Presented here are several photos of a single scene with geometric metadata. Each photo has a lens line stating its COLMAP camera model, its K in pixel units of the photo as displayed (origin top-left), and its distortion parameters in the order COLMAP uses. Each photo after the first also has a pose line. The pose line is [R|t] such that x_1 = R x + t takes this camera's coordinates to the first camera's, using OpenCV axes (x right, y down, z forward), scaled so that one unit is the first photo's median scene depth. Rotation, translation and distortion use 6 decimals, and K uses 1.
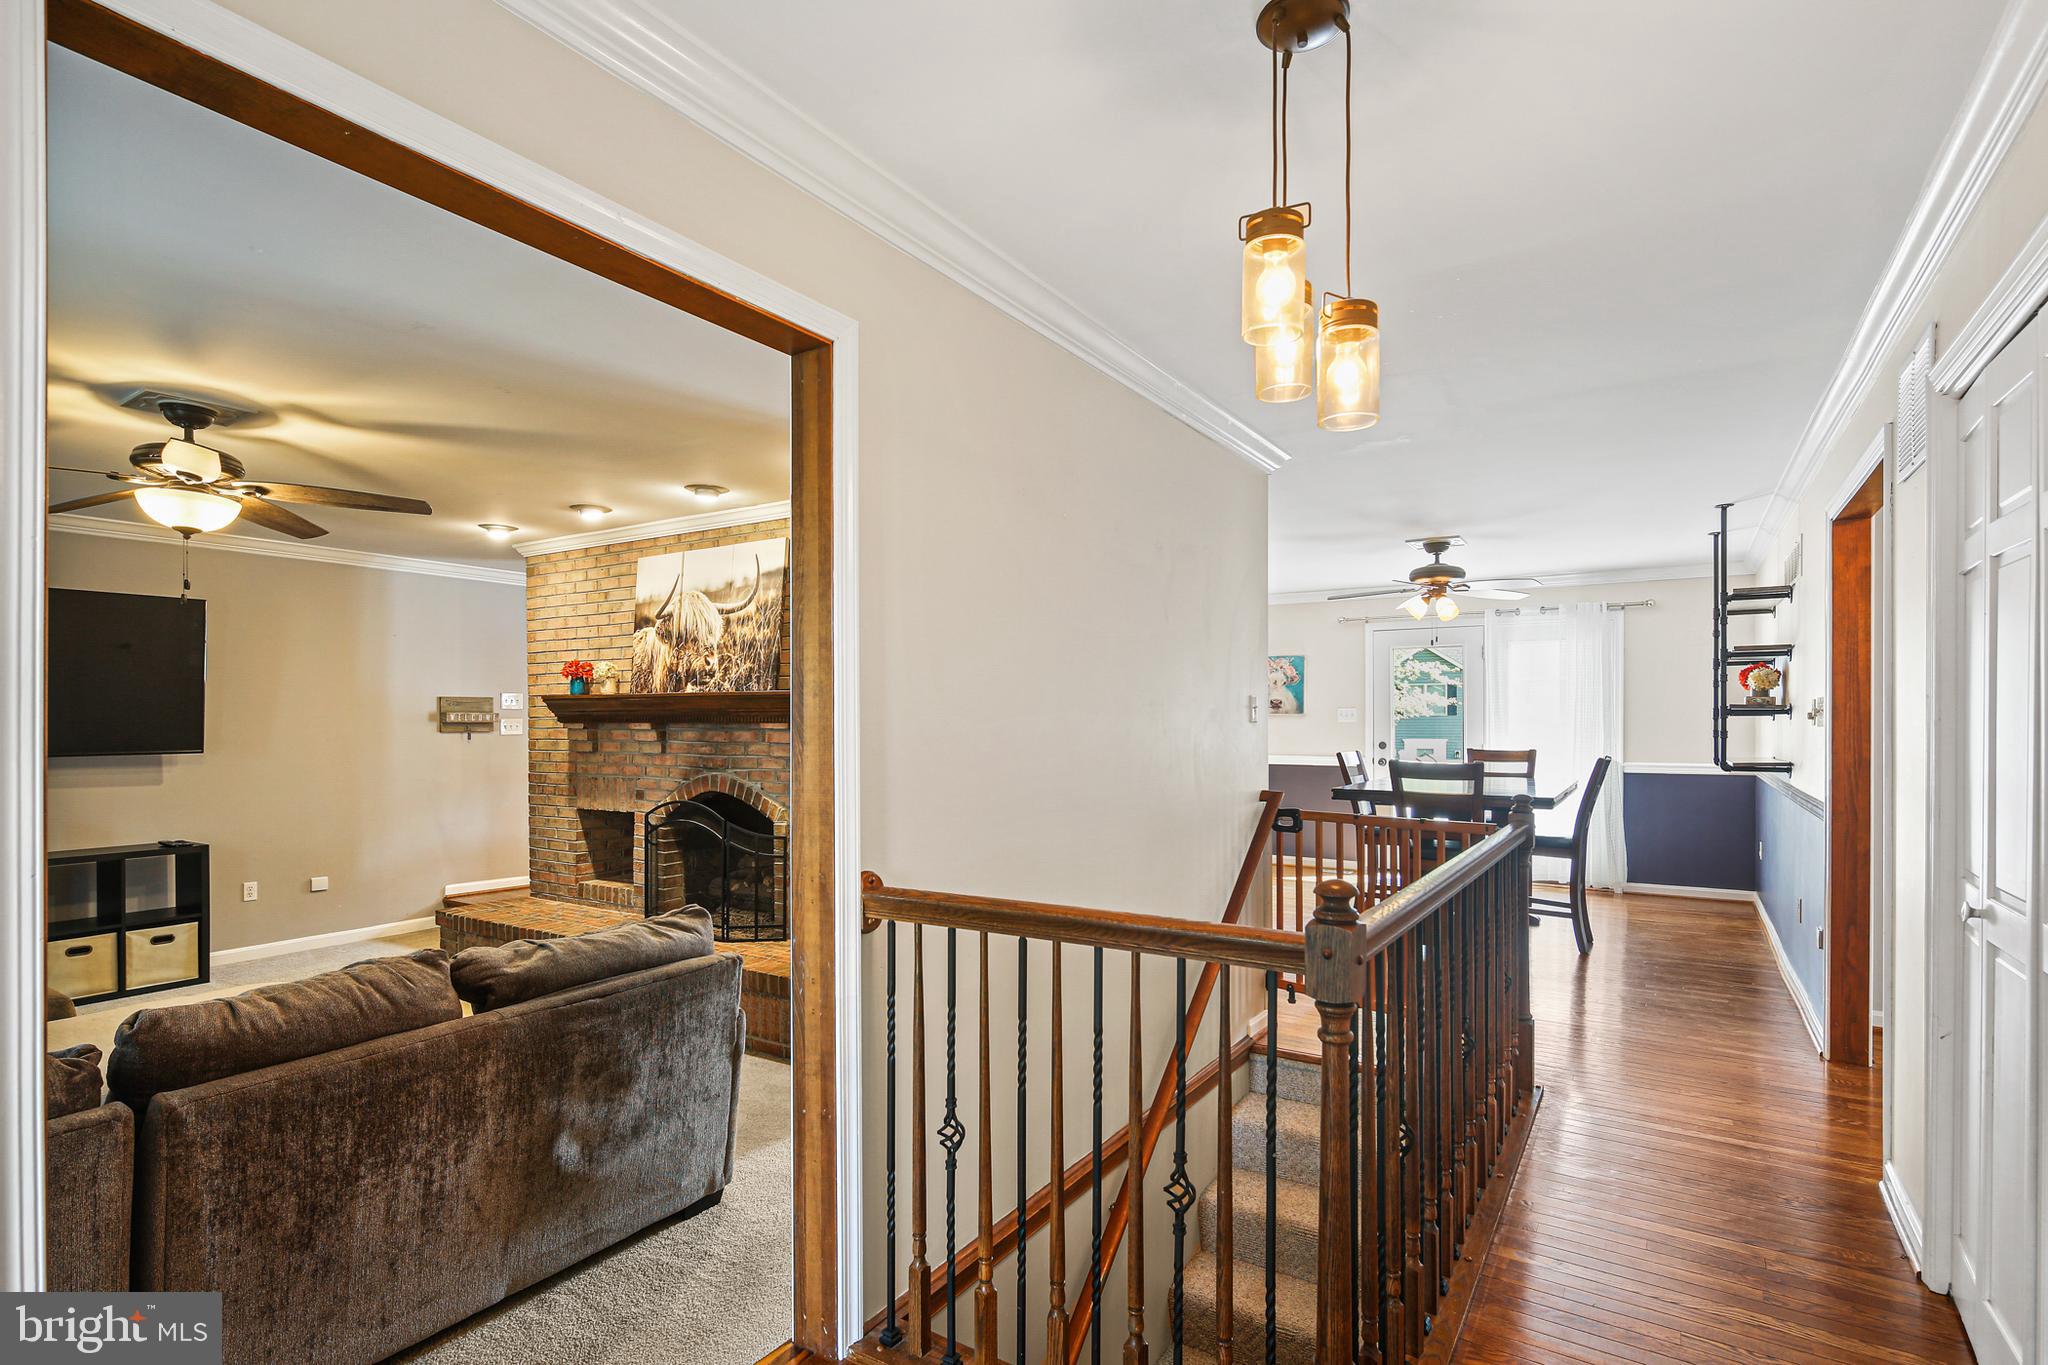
lens RADIAL K [[998.0, 0, 1026.8], [0, 998.0, 718.6], [0, 0, 1]] dist [-0.000959, -0.000878]
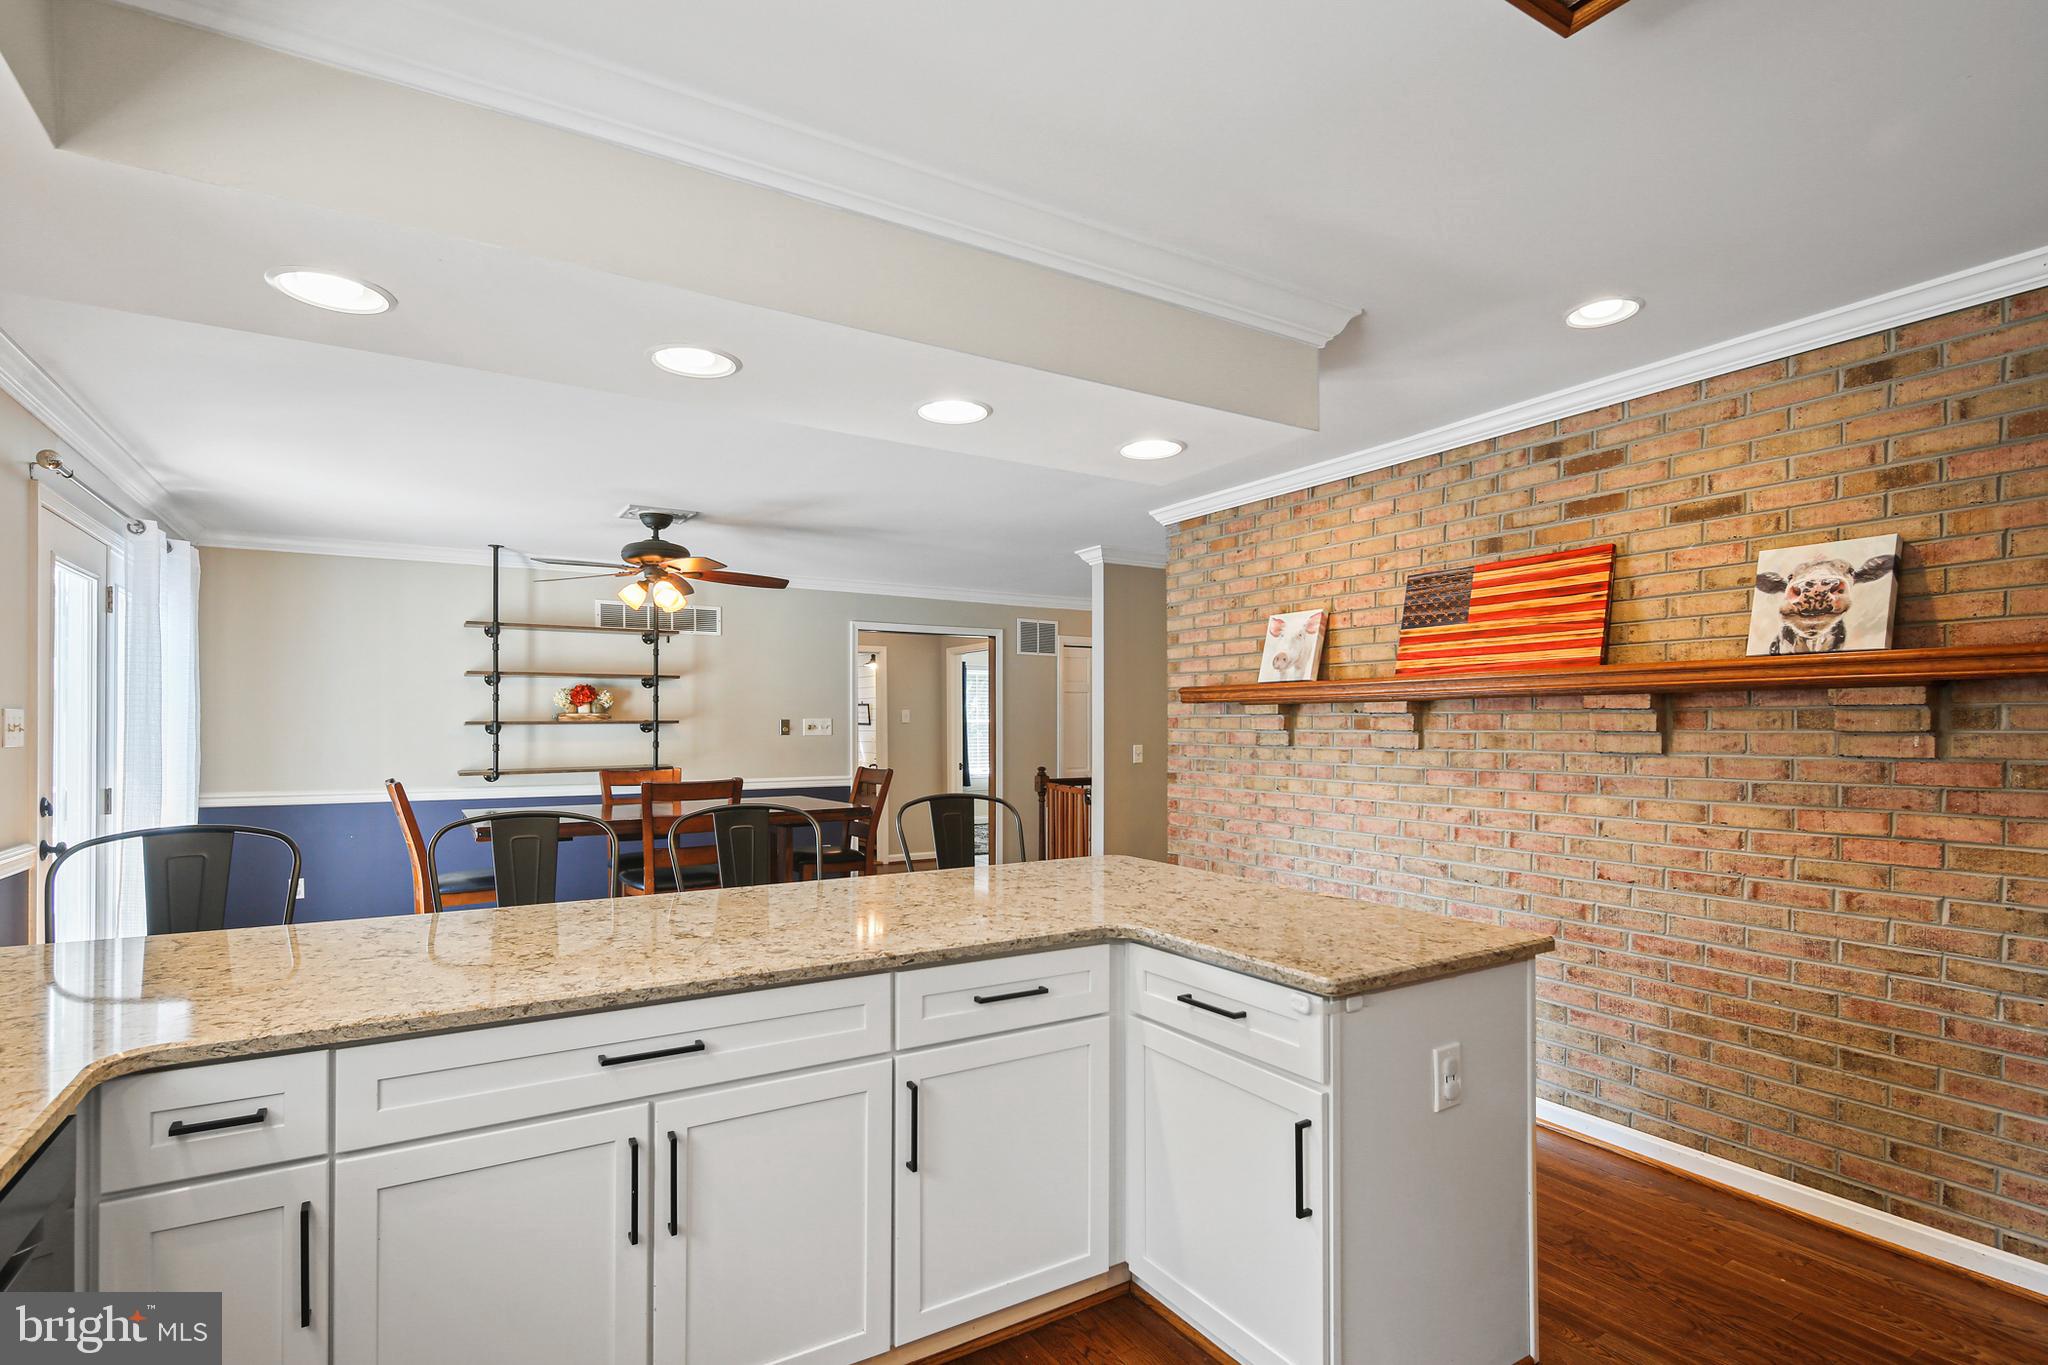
lens RADIAL K [[989.9, 0, 1026.4], [0, 989.9, 704.7], [0, 0, 1]] dist [0.000236, -0.000434]
pose [[-0.905594, 0.013175, 0.423941, -0.216695], [0.004314, 0.999752, -0.021853, -0.003660], [-0.424124, -0.017961, -0.905426, 1.758569]]
